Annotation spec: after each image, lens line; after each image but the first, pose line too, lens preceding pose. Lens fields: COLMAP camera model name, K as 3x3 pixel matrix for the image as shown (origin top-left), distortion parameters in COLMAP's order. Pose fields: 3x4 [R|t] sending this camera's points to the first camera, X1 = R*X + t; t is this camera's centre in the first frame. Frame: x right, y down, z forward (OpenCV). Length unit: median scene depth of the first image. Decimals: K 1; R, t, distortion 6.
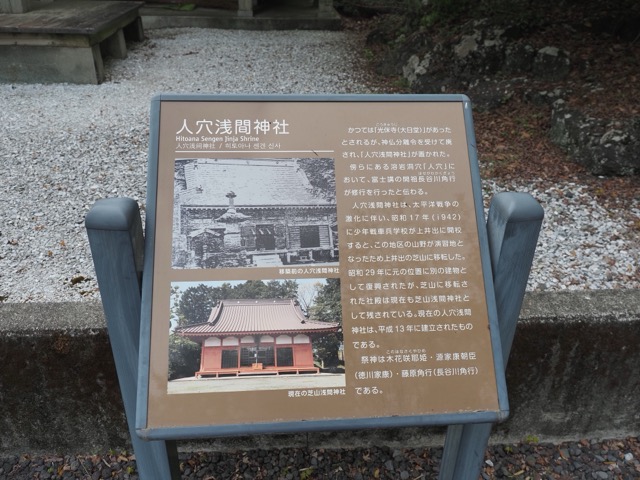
lens RADIAL K [[561.9, 0, 328.3], [0, 561.9, 240.5], [0, 0, 1]] dist [0.014371, -0.007795]
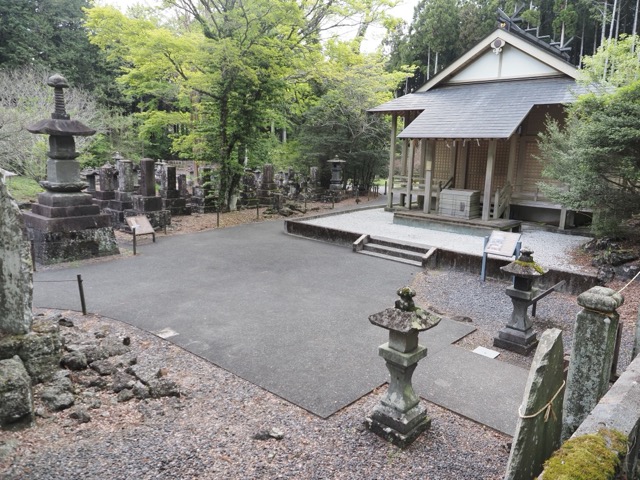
lens RADIAL K [[471.3, 0, 329.6], [0, 471.3, 238.5], [0, 0, 1]] dist [-0.005605, 0.000986]
pose [[0.694346, 0.125056, -0.708692, 2.614985], [-0.356618, 0.915158, -0.187910, 1.798015], [0.625066, 0.383207, 0.680033, -4.699338]]
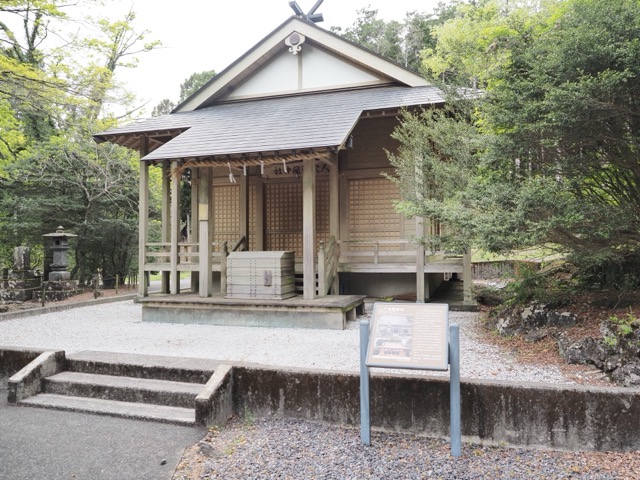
lens RADIAL K [[482.6, 0, 326.5], [0, 482.6, 239.9], [0, 0, 1]] dist [-0.010294, 0.009454]
pose [[0.935295, -0.043889, -0.351138, 0.433076], [-0.141282, 0.863452, -0.484242, 0.752558], [0.324443, 0.502519, 0.801381, -1.512882]]
